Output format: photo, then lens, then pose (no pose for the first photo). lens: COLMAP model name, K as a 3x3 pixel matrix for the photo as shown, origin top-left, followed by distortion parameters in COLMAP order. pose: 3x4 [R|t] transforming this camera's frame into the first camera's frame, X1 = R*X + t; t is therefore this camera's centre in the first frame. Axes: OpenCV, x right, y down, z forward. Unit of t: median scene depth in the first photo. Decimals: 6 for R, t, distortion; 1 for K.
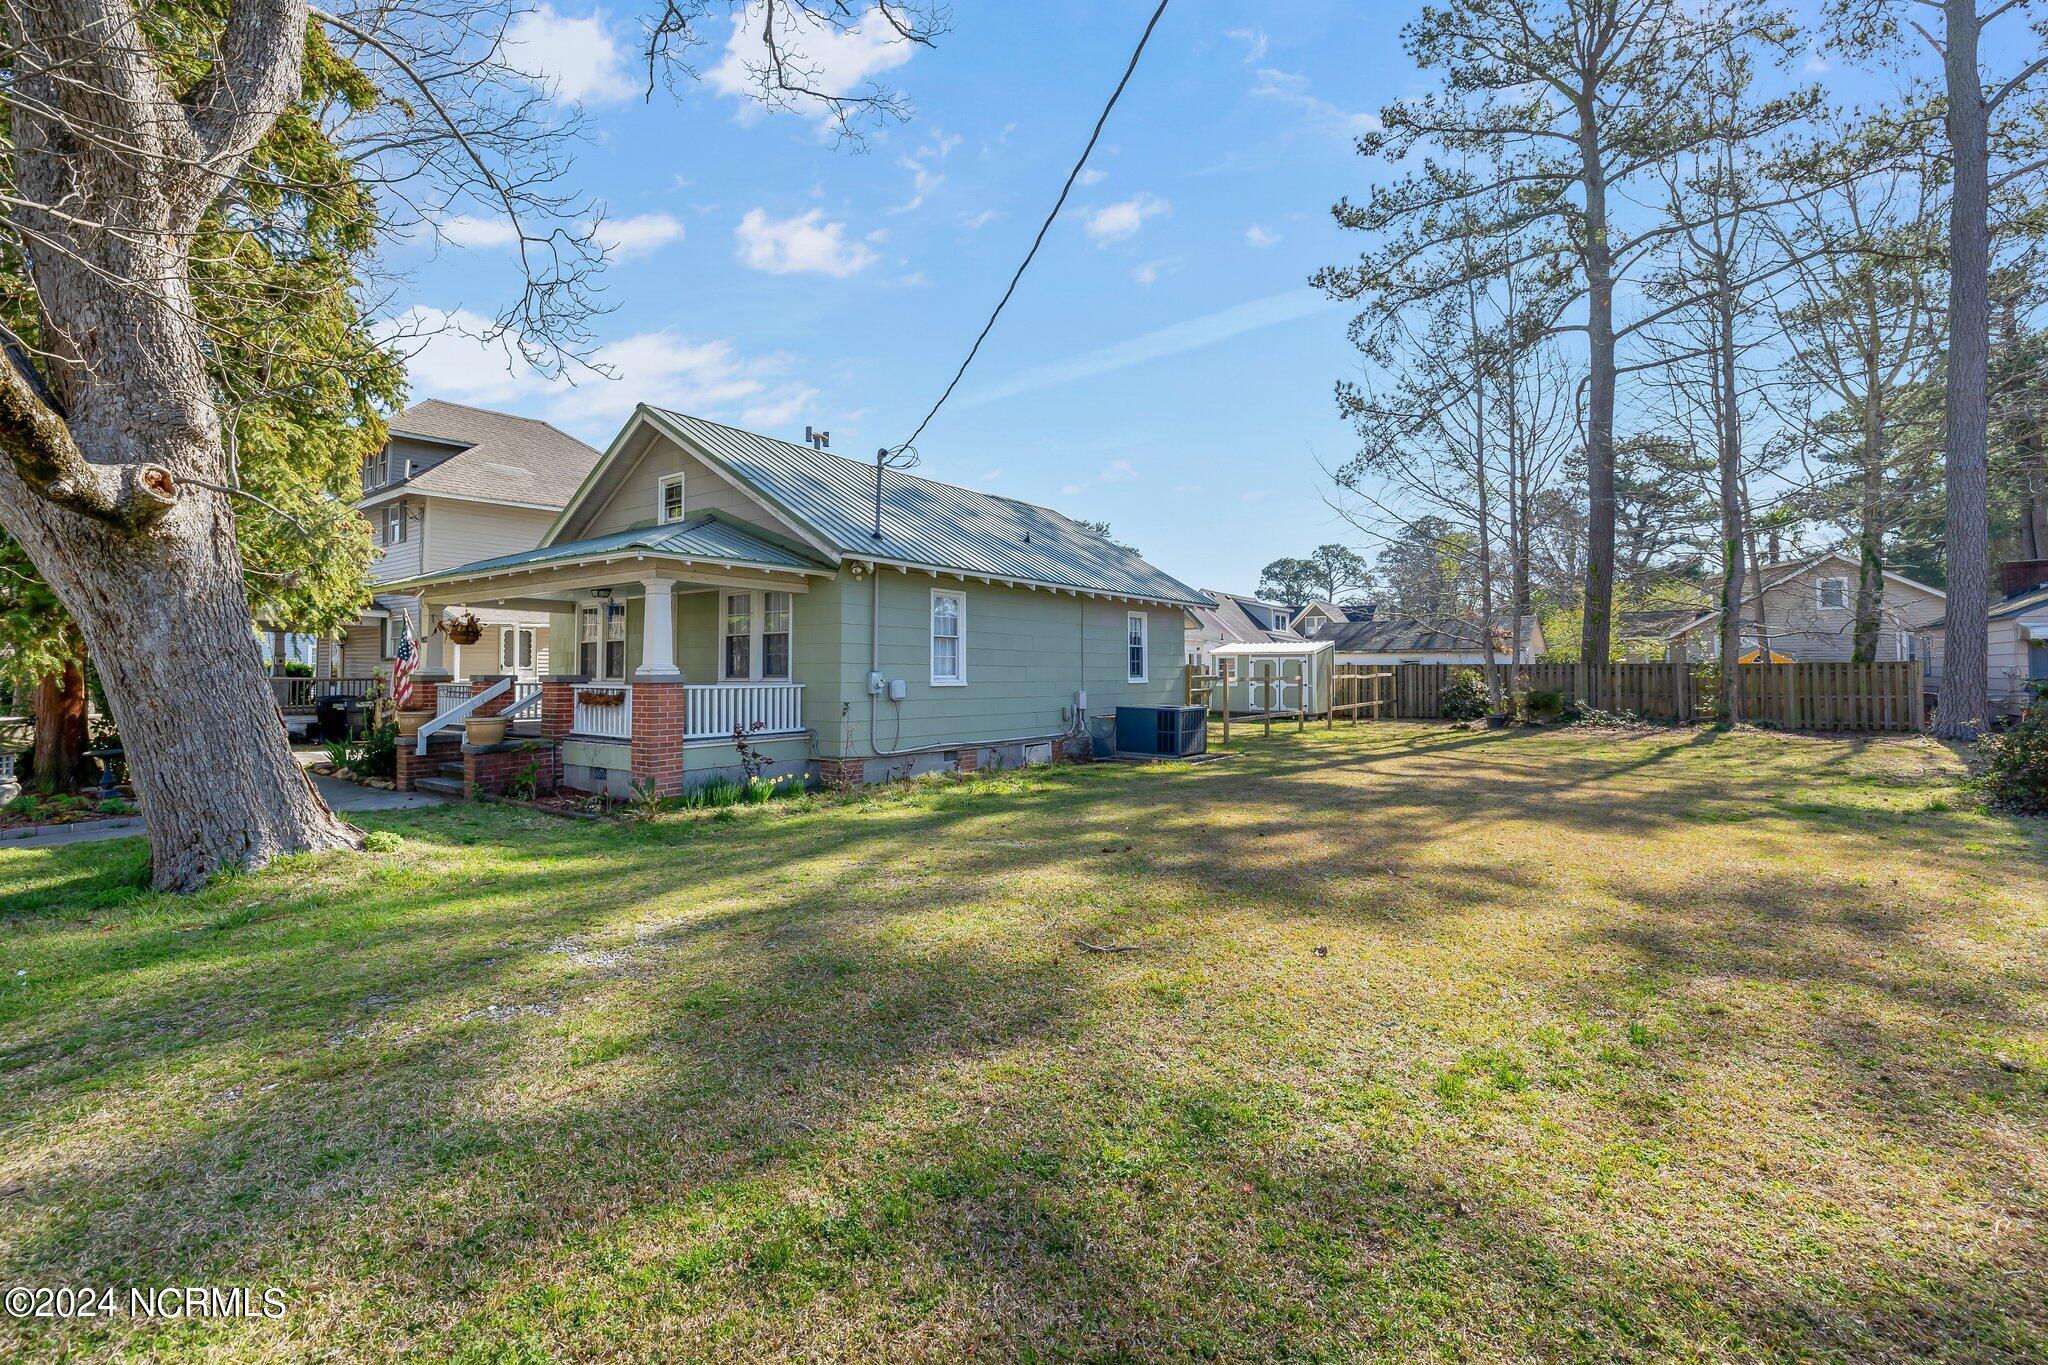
lens RADIAL K [[861.2, 0, 1025.6], [0, 861.2, 676.1], [0, 0, 1]] dist [0.000095, 0.000750]
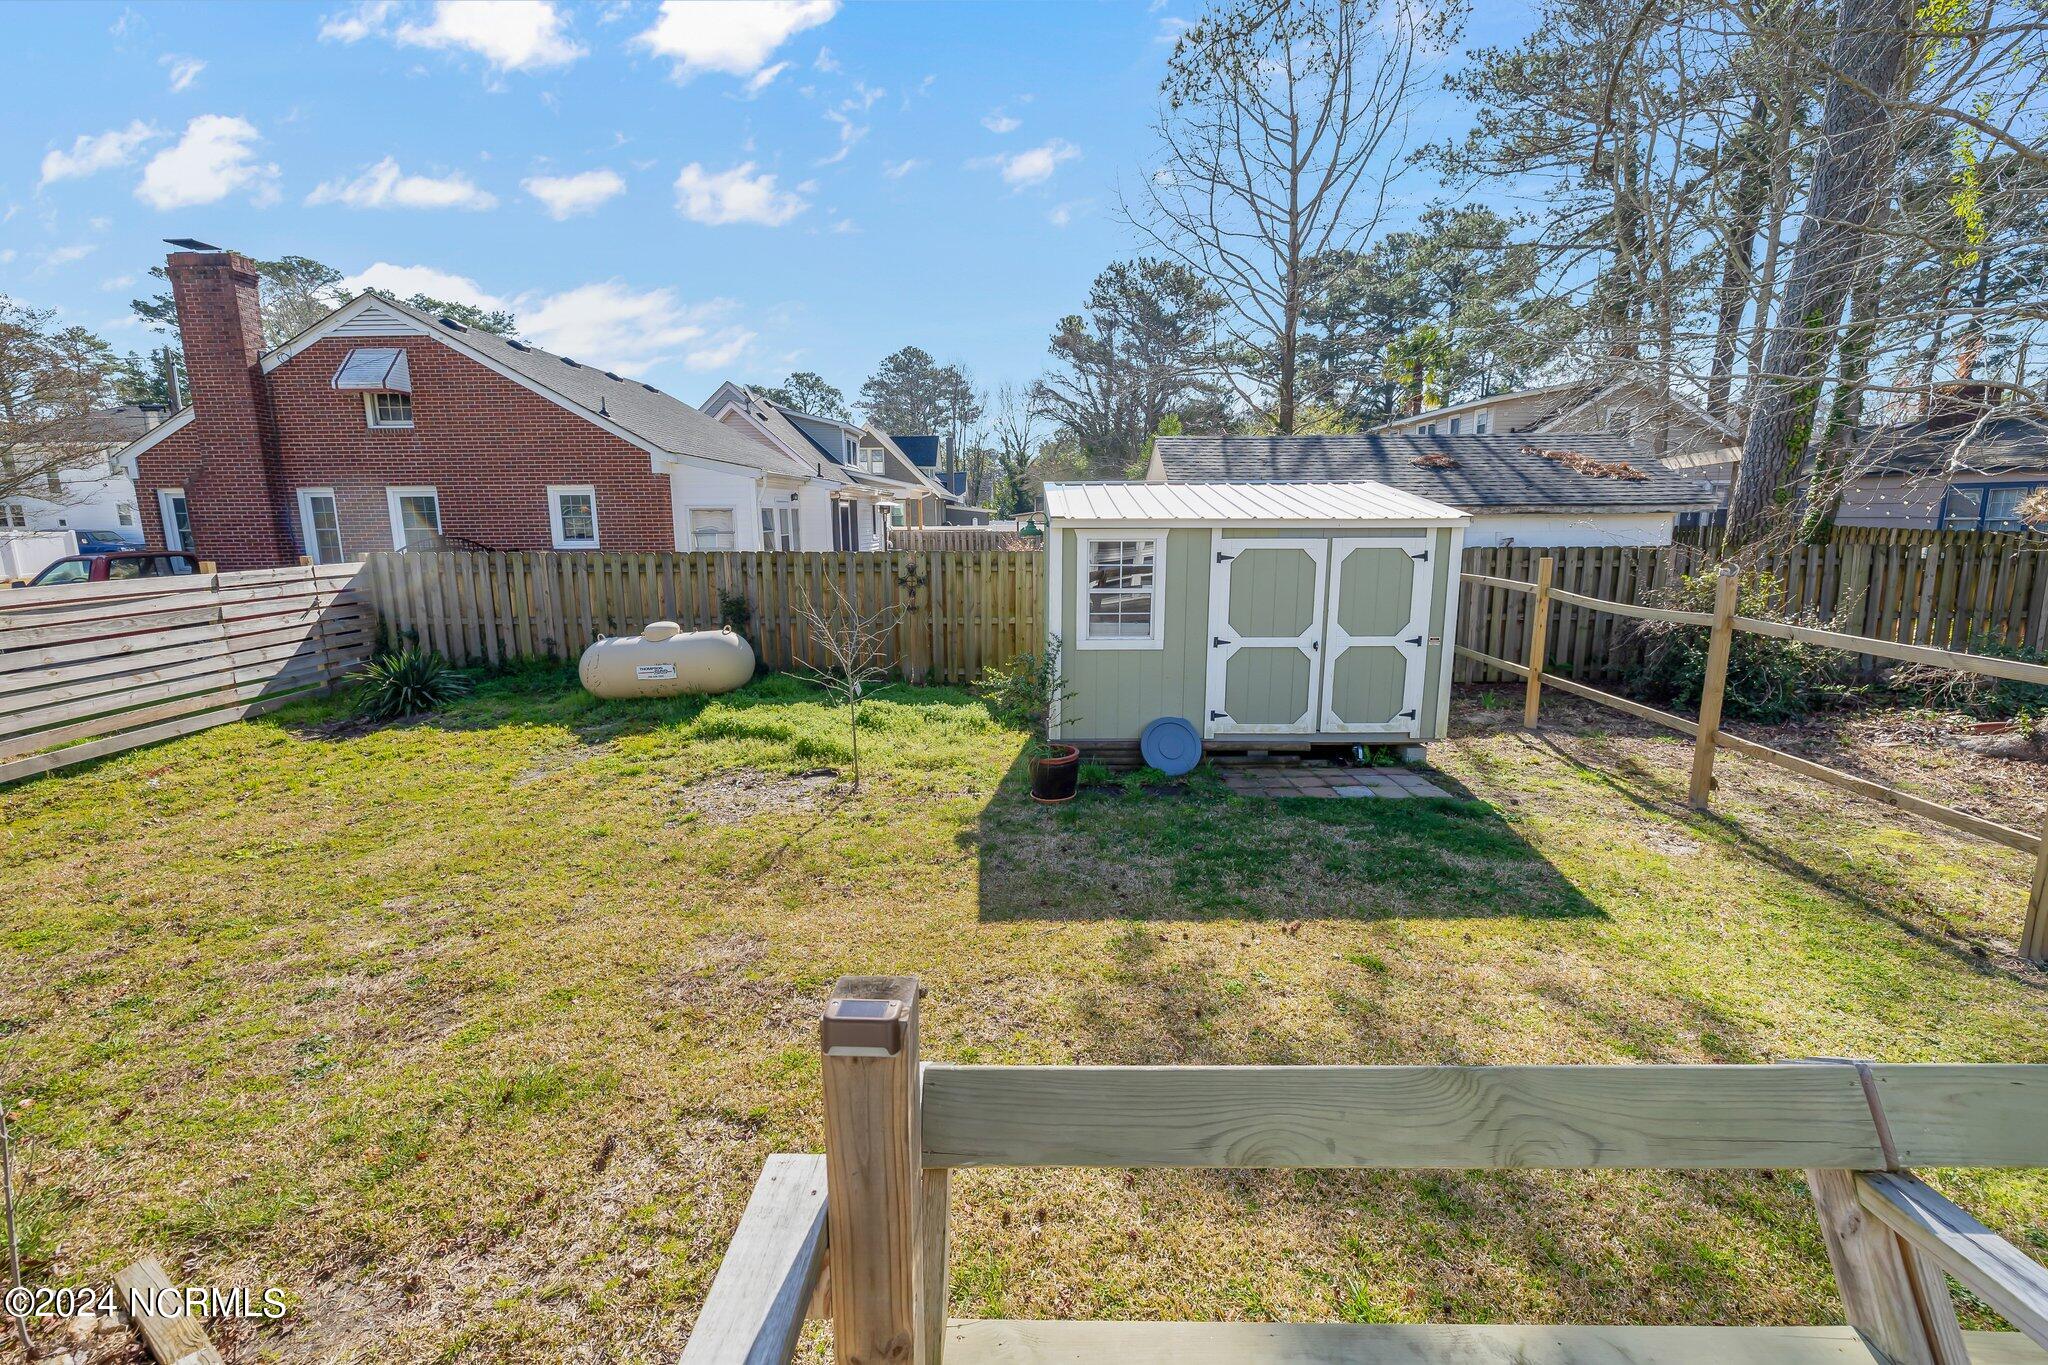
lens RADIAL K [[861.2, 0, 1025.5], [0, 861.2, 671.7], [0, 0, 1]] dist [0.000095, 0.000750]
pose [[0.818585, -0.106023, 0.564516, 0.059990], [0.006523, 0.984469, 0.175436, -0.028248], [-0.574348, -0.139927, 0.806563, 0.812072]]
